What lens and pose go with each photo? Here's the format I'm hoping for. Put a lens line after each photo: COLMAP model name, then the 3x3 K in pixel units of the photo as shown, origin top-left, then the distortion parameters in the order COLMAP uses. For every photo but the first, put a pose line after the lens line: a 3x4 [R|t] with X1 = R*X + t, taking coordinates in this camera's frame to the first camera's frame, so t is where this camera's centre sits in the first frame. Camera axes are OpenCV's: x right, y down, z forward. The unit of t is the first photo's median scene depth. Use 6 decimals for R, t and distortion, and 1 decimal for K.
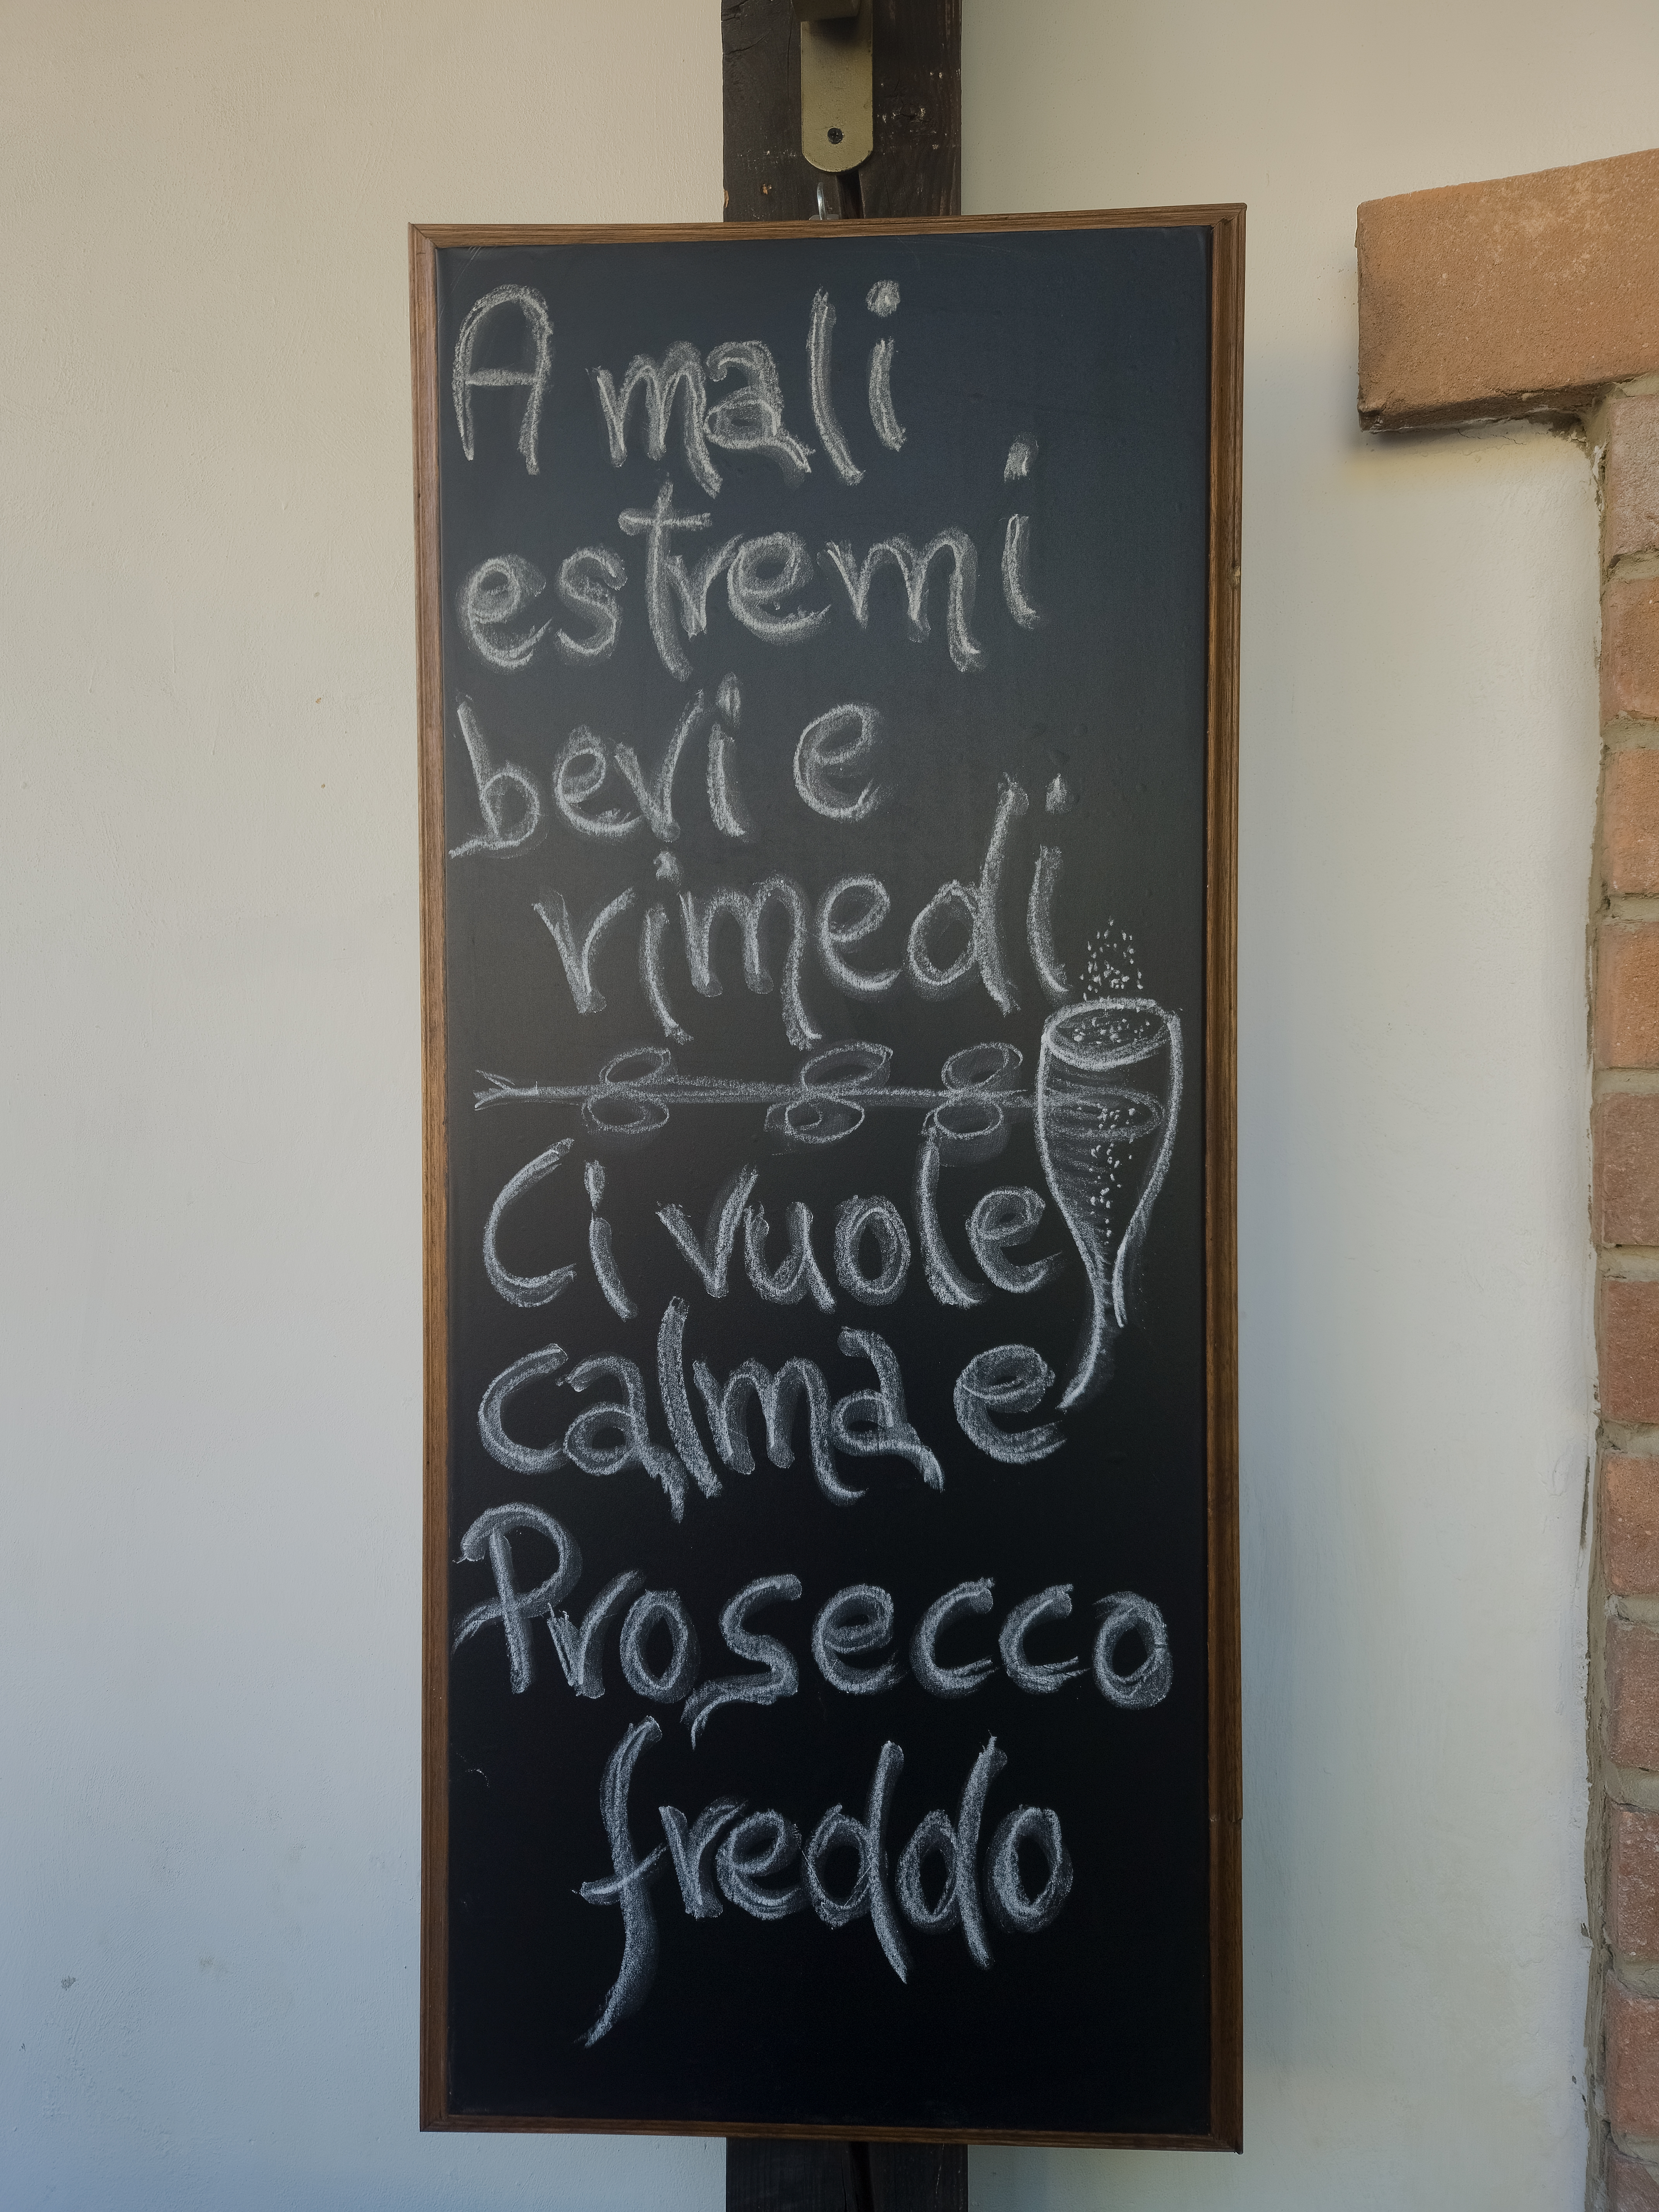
lens RADIAL K [[1501.6, 0, 829.8], [0, 1501.6, 1105.6], [0, 0, 1]] dist [0.051030, 0.000674]
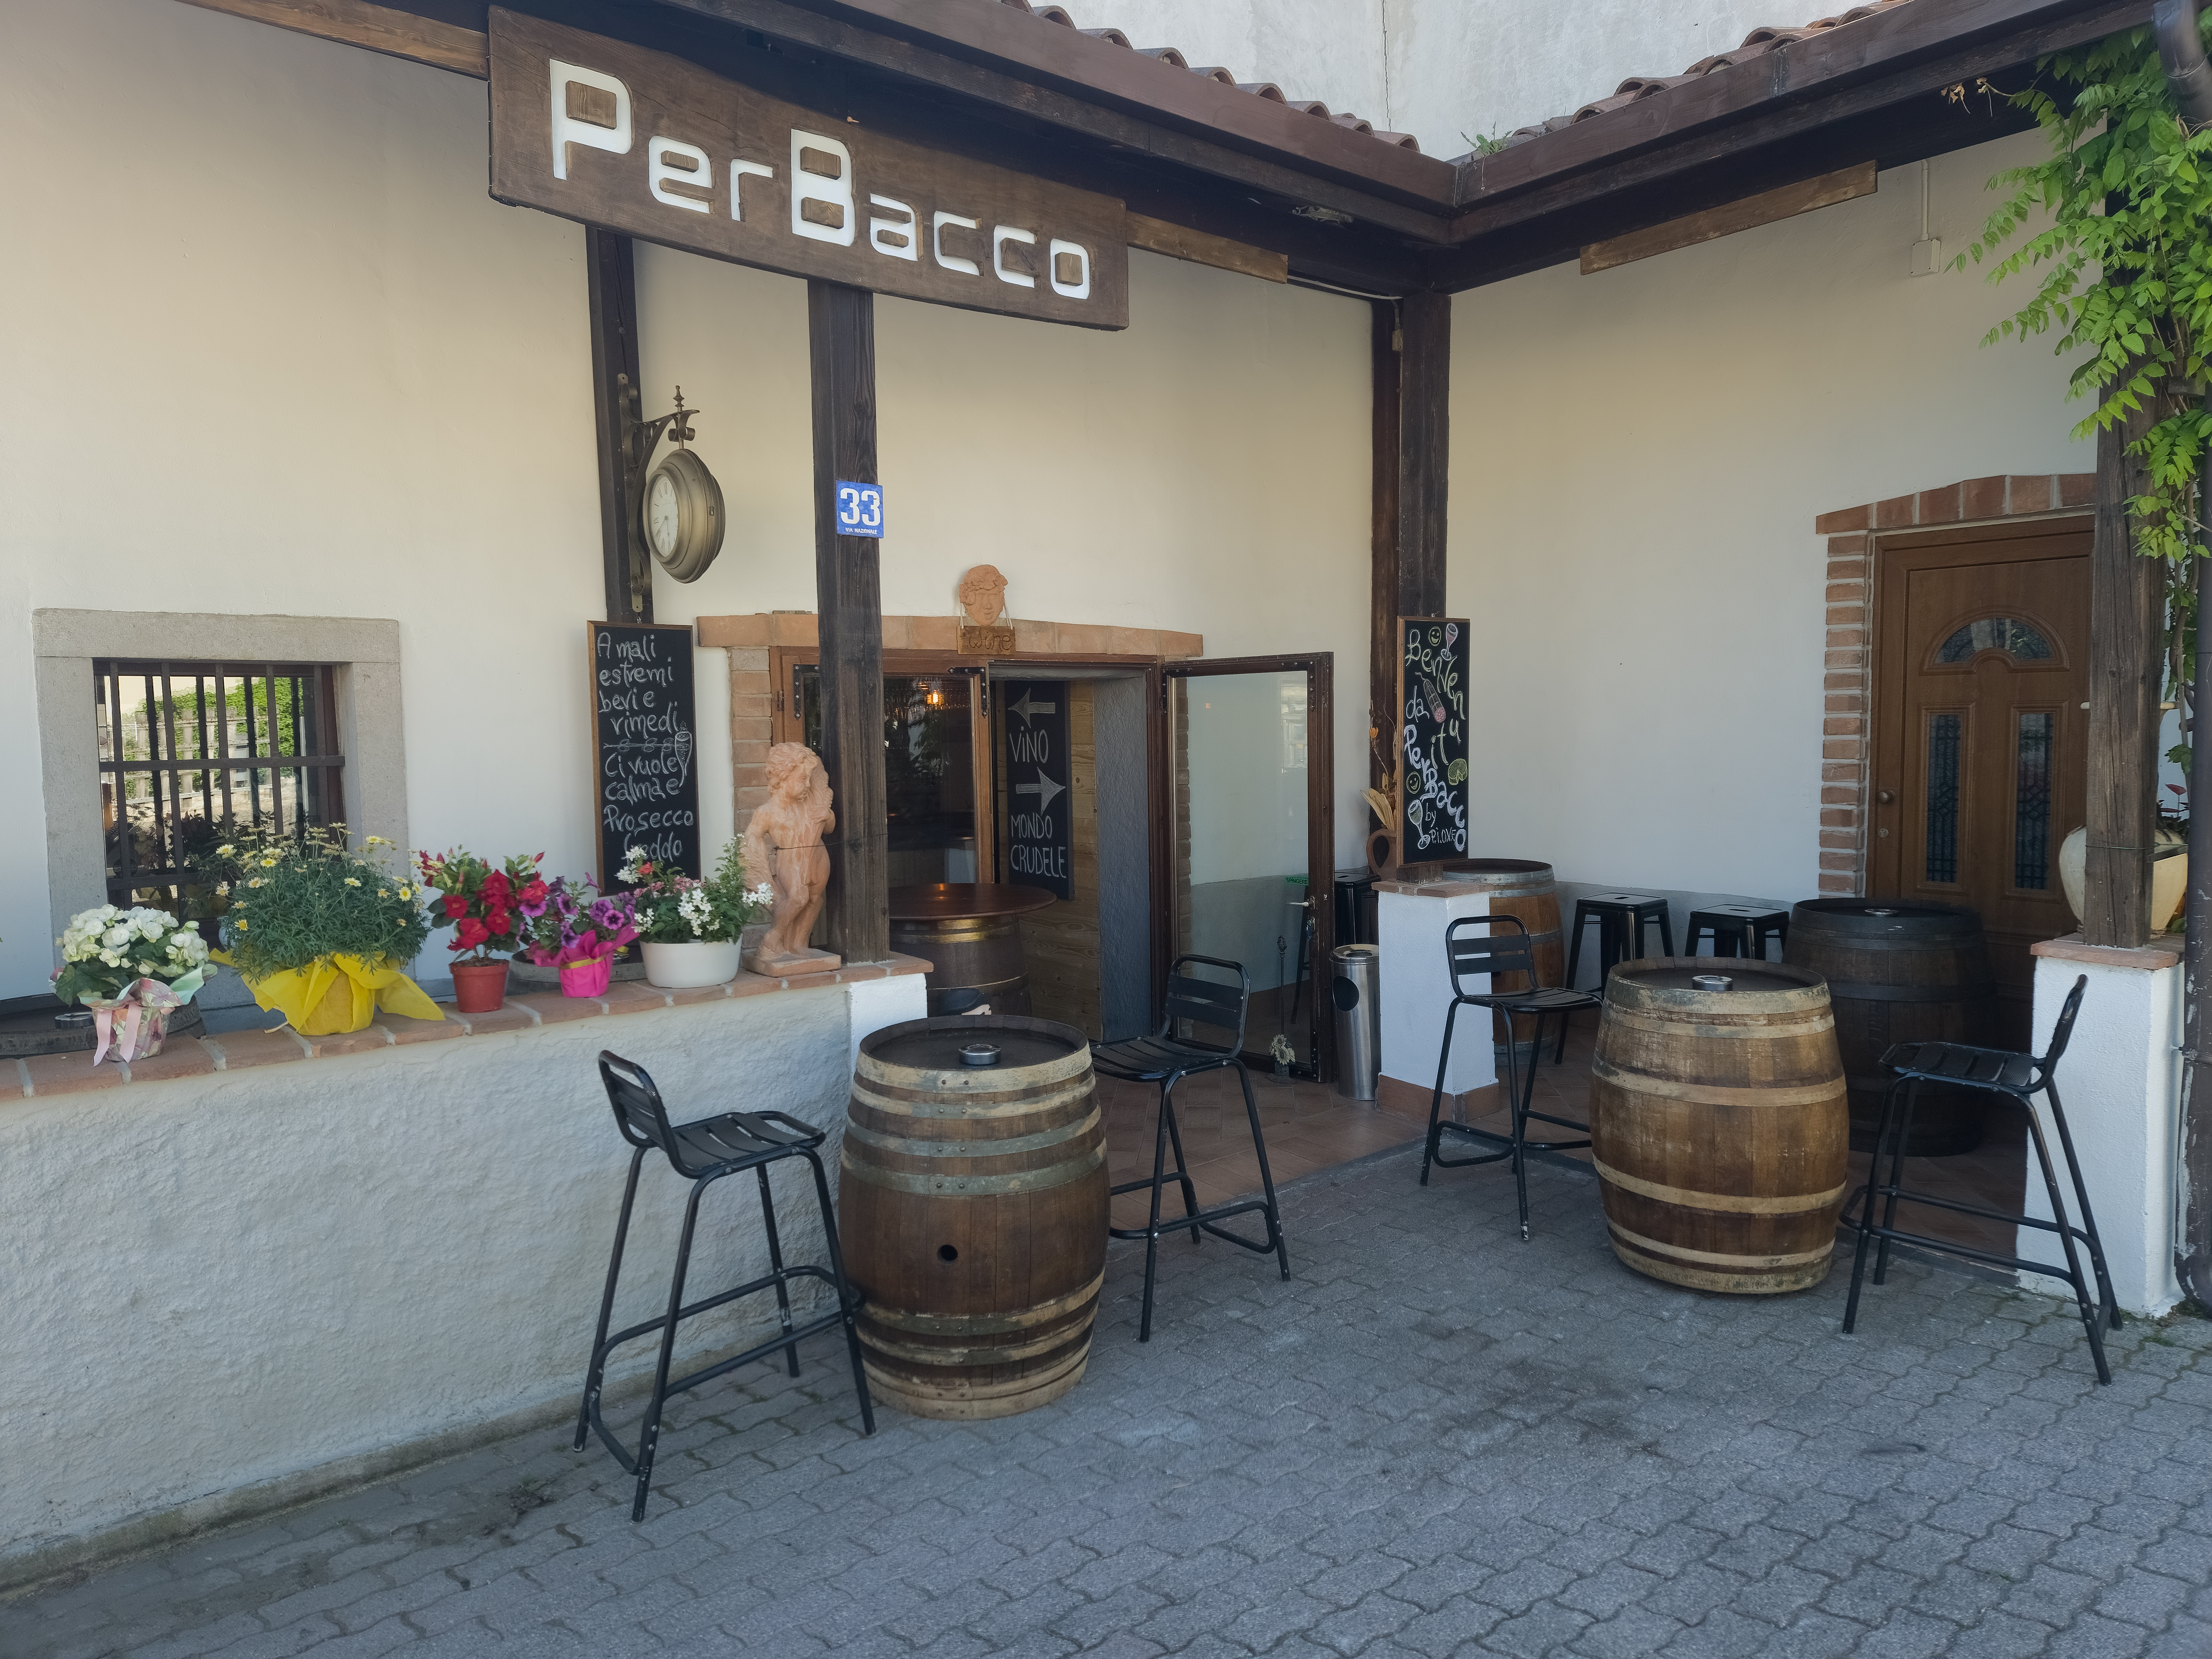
lens RADIAL K [[1501.6, 0, 1107.5], [0, 1501.6, 827.4], [0, 0, 1]] dist [0.051030, 0.000674]
pose [[0.631830, -0.067211, 0.772188, -4.230813], [0.019376, 0.997292, 0.070950, -0.085001], [-0.774865, -0.029867, 0.631421, -5.290463]]
